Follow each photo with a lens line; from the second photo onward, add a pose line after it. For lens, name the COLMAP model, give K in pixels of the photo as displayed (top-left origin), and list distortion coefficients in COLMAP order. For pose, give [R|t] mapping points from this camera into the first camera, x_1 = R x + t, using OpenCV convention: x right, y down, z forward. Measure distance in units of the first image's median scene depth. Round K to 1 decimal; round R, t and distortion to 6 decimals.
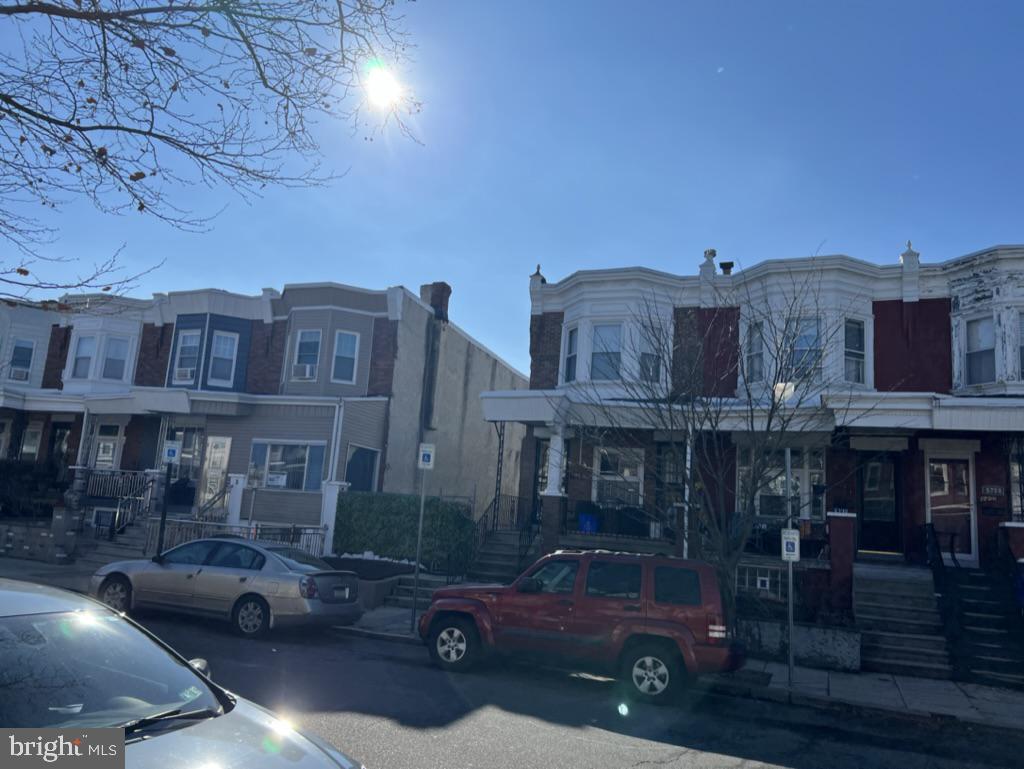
lens RADIAL K [[768.4, 0, 504.9], [0, 768.4, 390.6], [0, 0, 1]] dist [0.044450, -0.006022]
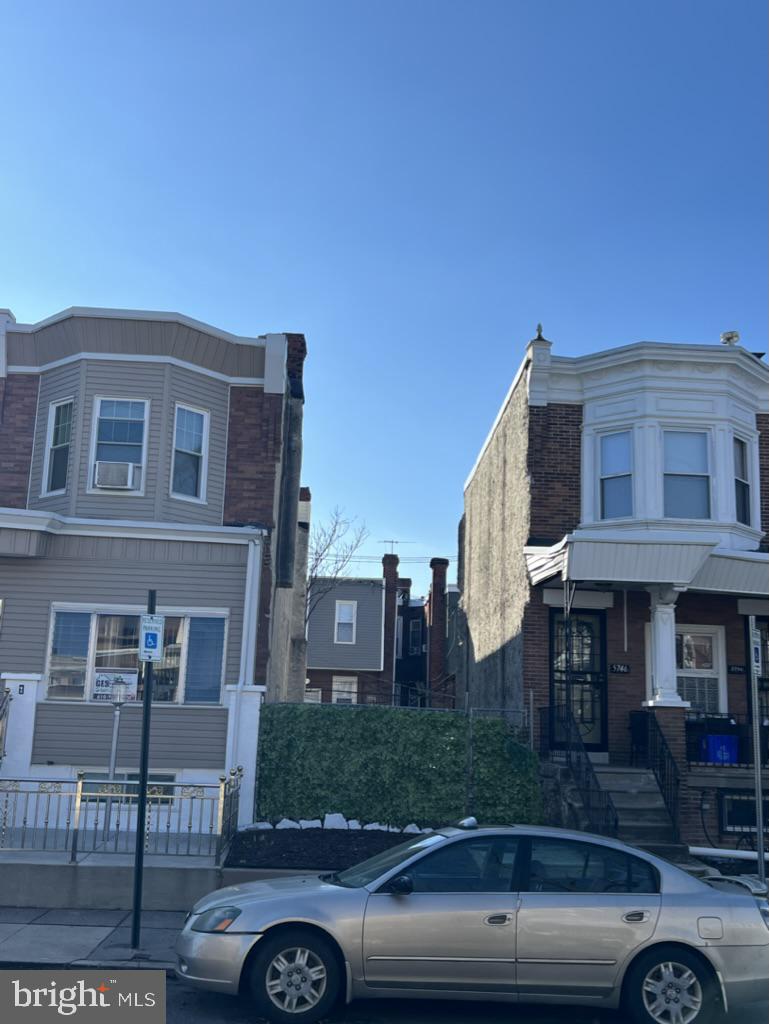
lens RADIAL K [[1101.1, 0, 374.4], [0, 1101.1, 509.7], [0, 0, 1]] dist [0.139998, -0.393599]
pose [[0.908297, 0.044817, 0.415918, -0.437732], [-0.040295, 0.998995, -0.019648, 0.007131], [-0.416381, 0.001087, 0.909190, 0.245768]]
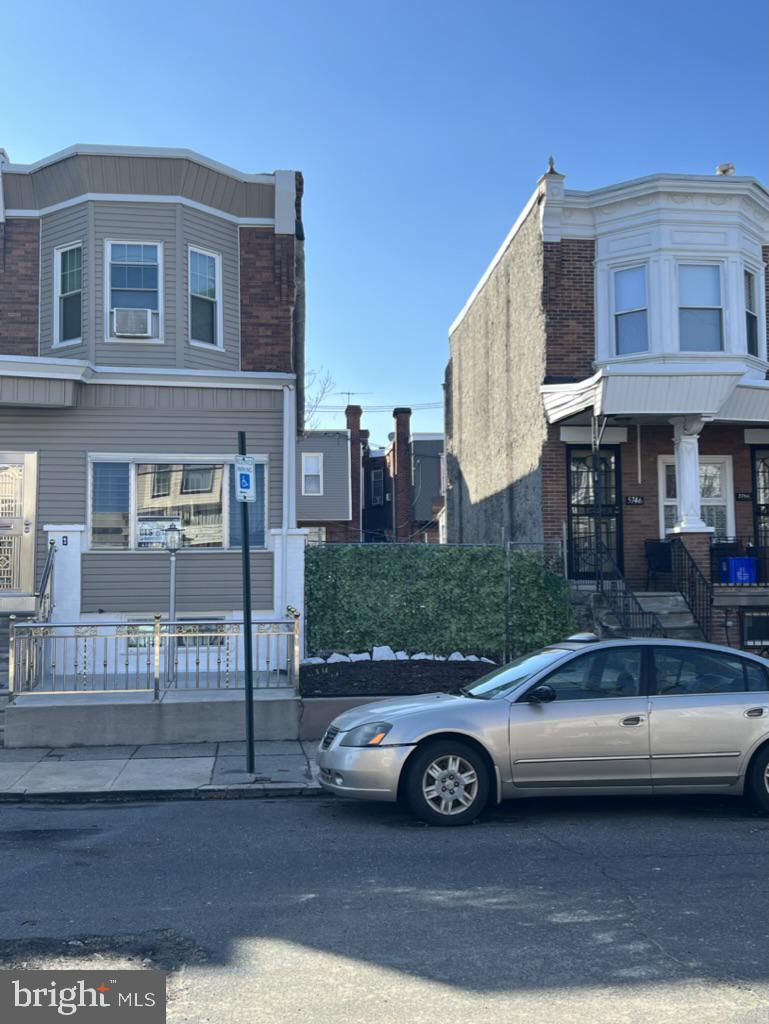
lens RADIAL K [[1096.5, 0, 384.5], [0, 1096.5, 512.0], [0, 0, 1]] dist [0.155090, -0.474348]
pose [[0.872472, -0.045192, 0.486570, -0.506791], [-0.010471, 0.993757, 0.111073, 0.018158], [-0.488552, -0.102003, 0.866552, 0.276611]]
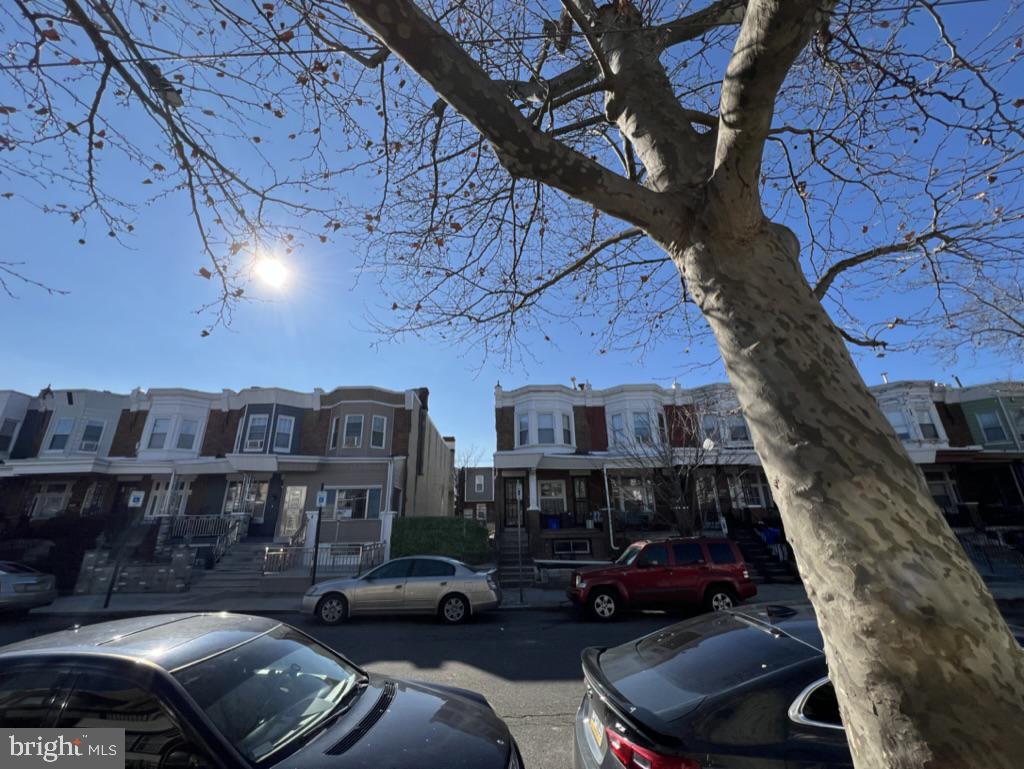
lens RADIAL K [[406.9, 0, 512.0], [0, 406.9, 384.5], [0, 0, 1]] dist [-0.000419, 0.000135]
pose [[0.922633, 0.038369, 0.383765, -0.297806], [0.021144, 0.988510, -0.149666, -0.008325], [-0.385098, 0.146201, 0.911221, 0.099547]]
